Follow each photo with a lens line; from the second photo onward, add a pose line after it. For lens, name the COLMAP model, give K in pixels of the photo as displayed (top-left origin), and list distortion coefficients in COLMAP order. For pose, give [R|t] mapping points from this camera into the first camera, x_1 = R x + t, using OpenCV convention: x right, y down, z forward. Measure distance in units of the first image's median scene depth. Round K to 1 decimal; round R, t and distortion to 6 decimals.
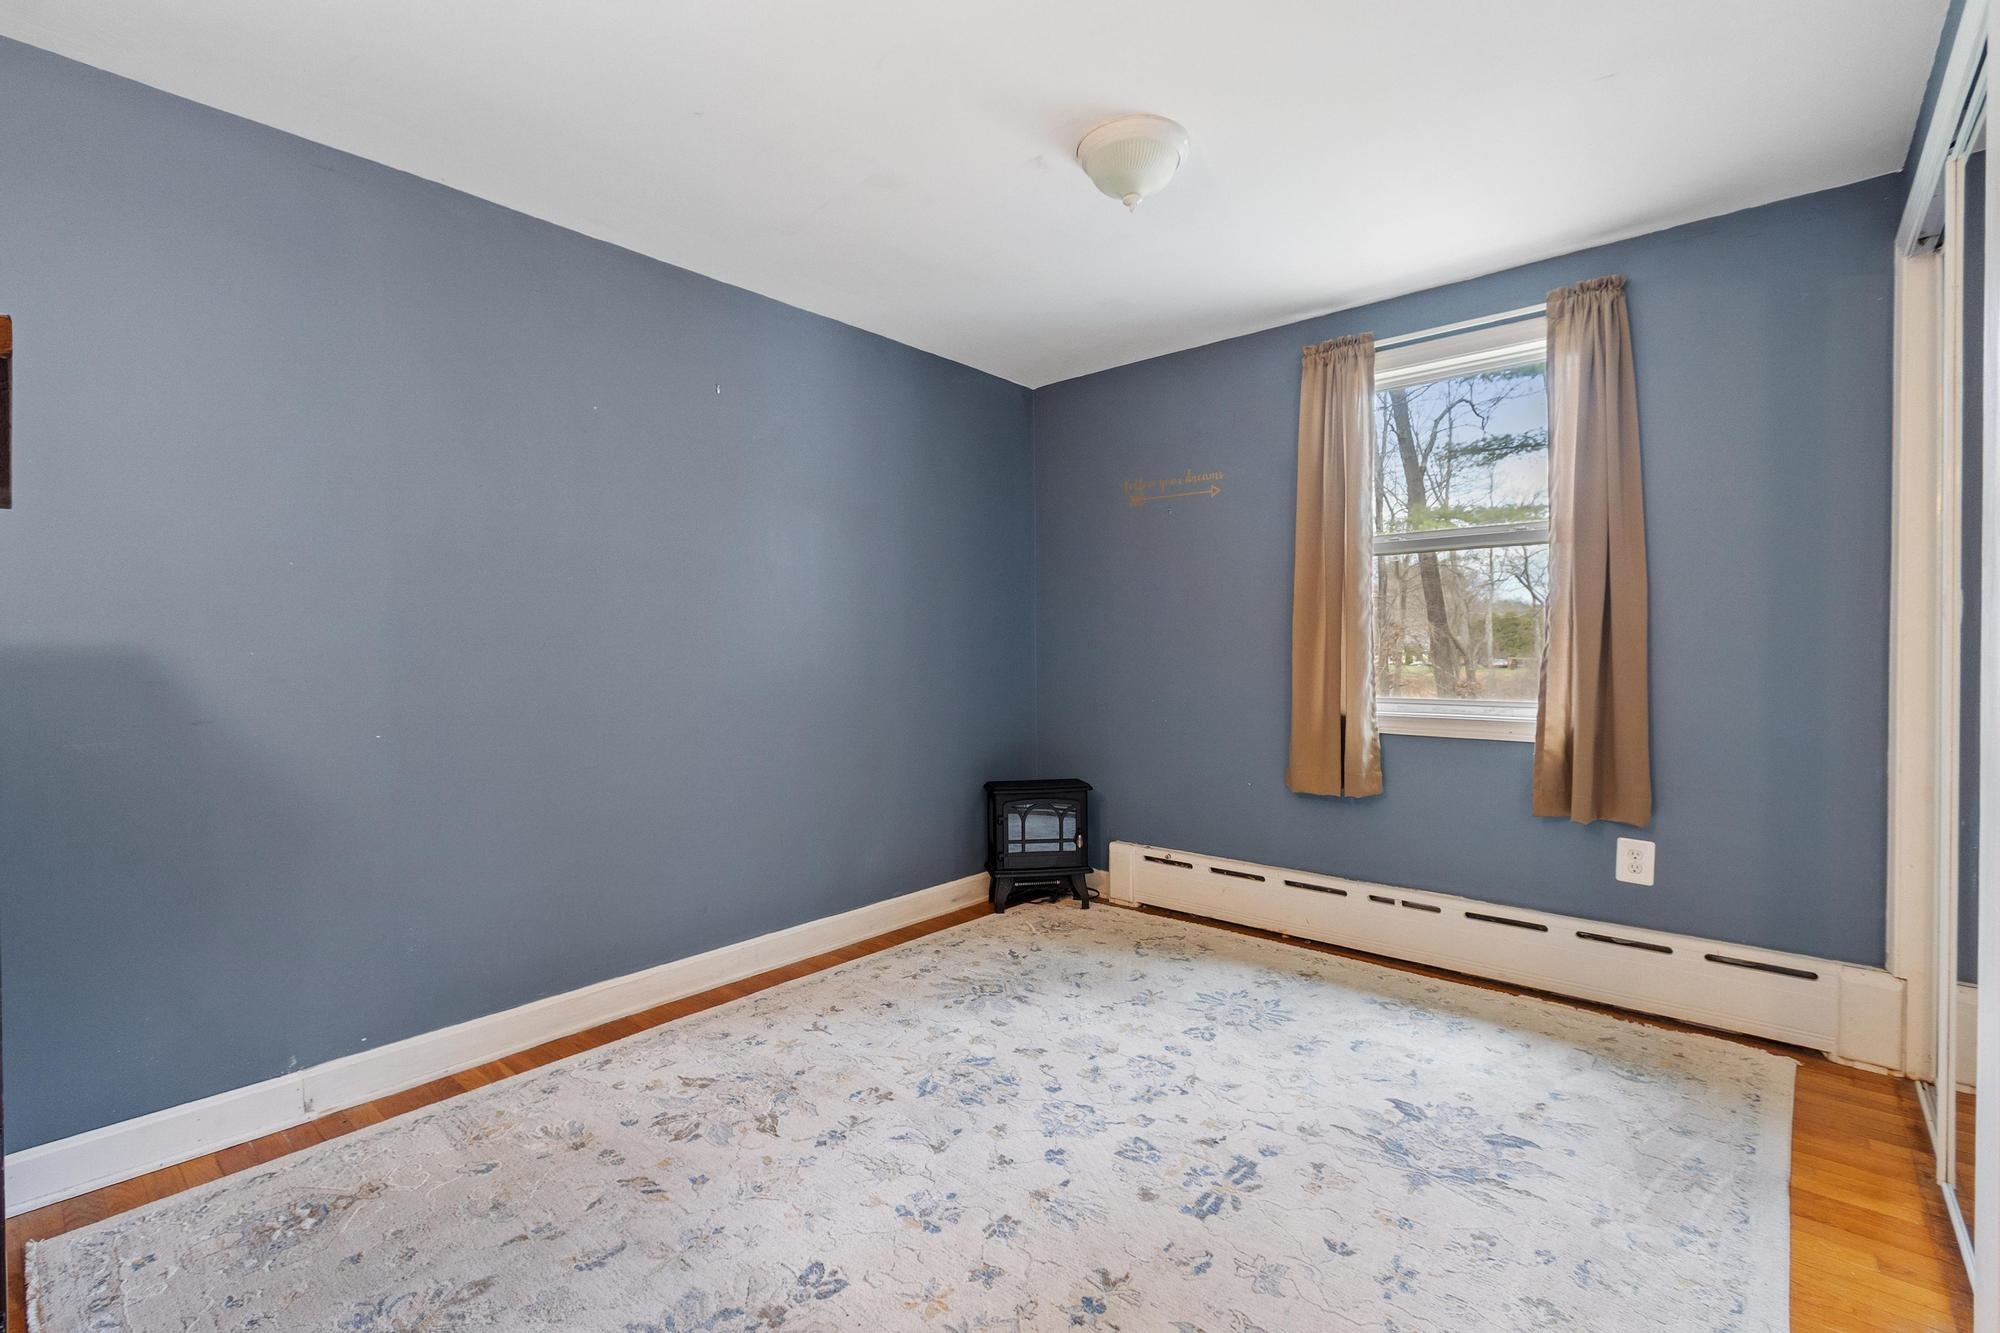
lens RADIAL K [[892.0, 0, 1006.3], [0, 892.0, 661.3], [0, 0, 1]] dist [-0.000975, -0.000176]
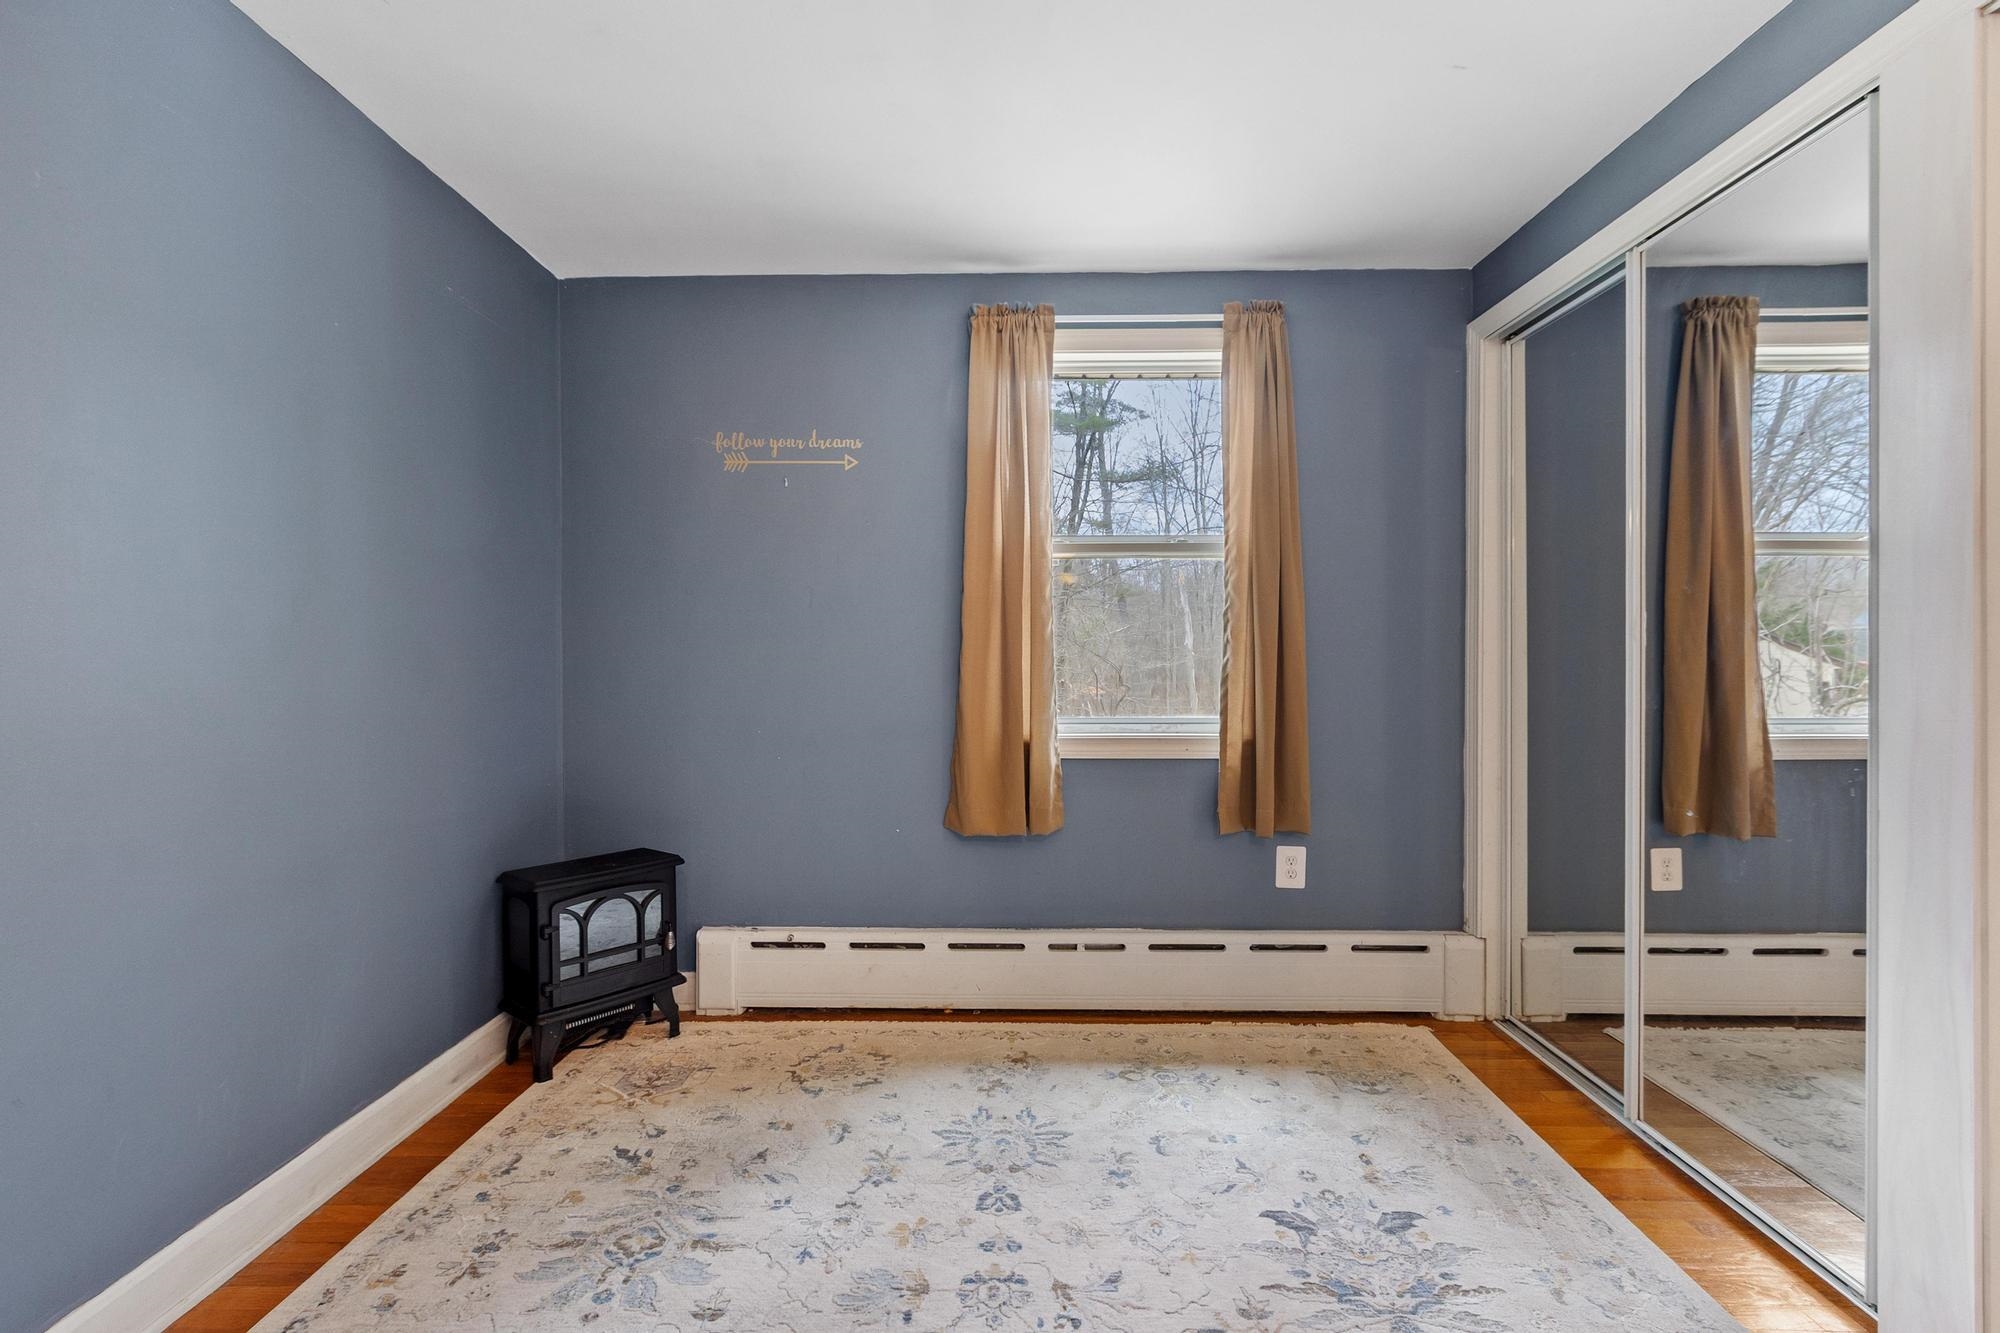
lens RADIAL K [[892.0, 0, 1006.3], [0, 892.0, 661.3], [0, 0, 1]] dist [-0.000975, -0.000176]
pose [[0.766594, 0.001321, 0.642131, -0.192644], [0.006403, 0.999932, -0.009701, -0.007671], [-0.642100, 0.011549, 0.766534, 0.357408]]
